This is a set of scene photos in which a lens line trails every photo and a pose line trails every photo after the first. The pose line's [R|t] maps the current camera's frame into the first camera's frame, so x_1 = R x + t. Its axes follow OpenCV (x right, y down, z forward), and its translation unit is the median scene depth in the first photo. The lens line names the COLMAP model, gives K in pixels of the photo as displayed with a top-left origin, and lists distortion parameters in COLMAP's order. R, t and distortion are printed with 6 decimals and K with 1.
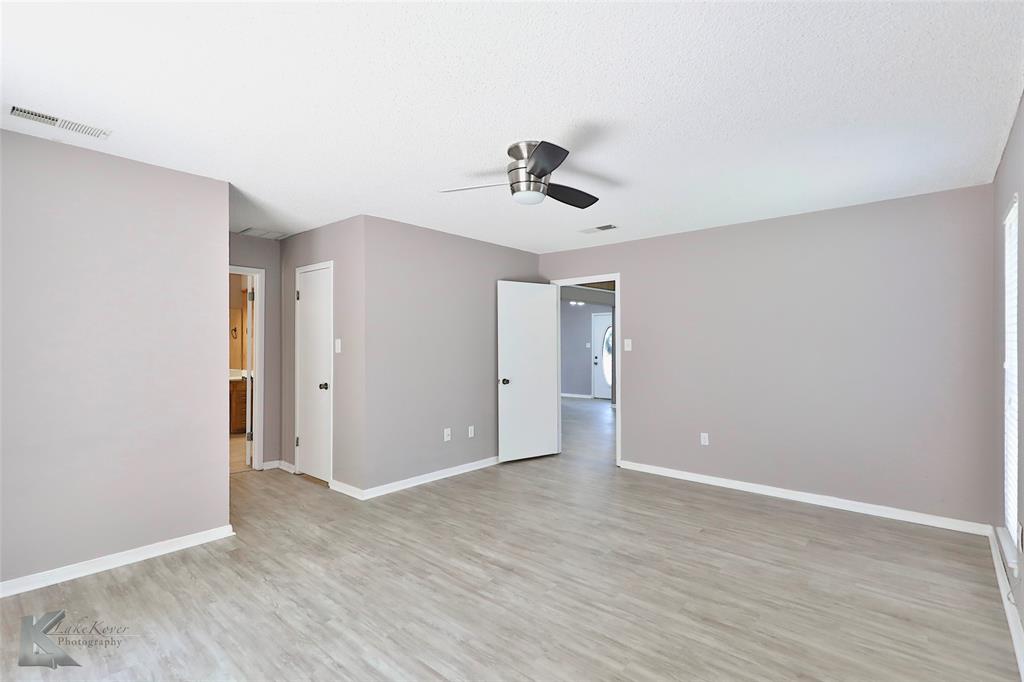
lens RADIAL K [[489.1, 0, 509.1], [0, 489.1, 332.3], [0, 0, 1]] dist [0.015709, -0.000761]
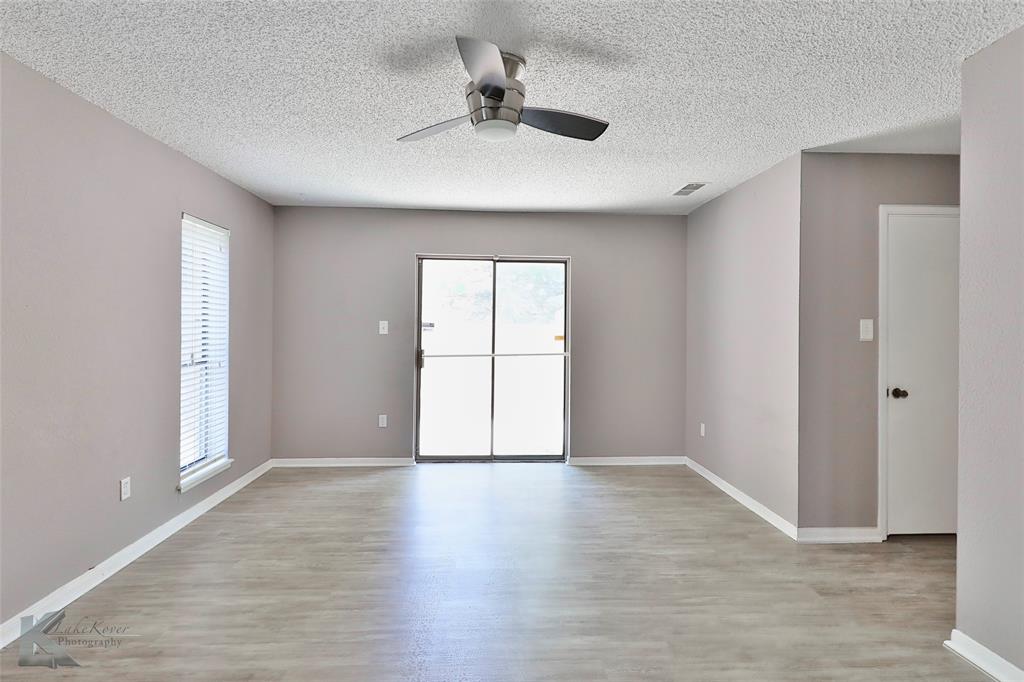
lens RADIAL K [[489.1, 0, 509.1], [0, 489.1, 332.3], [0, 0, 1]] dist [0.015709, -0.000761]
pose [[-0.719483, -0.005636, -0.694487, 0.533132], [0.005001, 0.999899, -0.013296, 0.042654], [0.694492, -0.013040, -0.719382, 1.526021]]
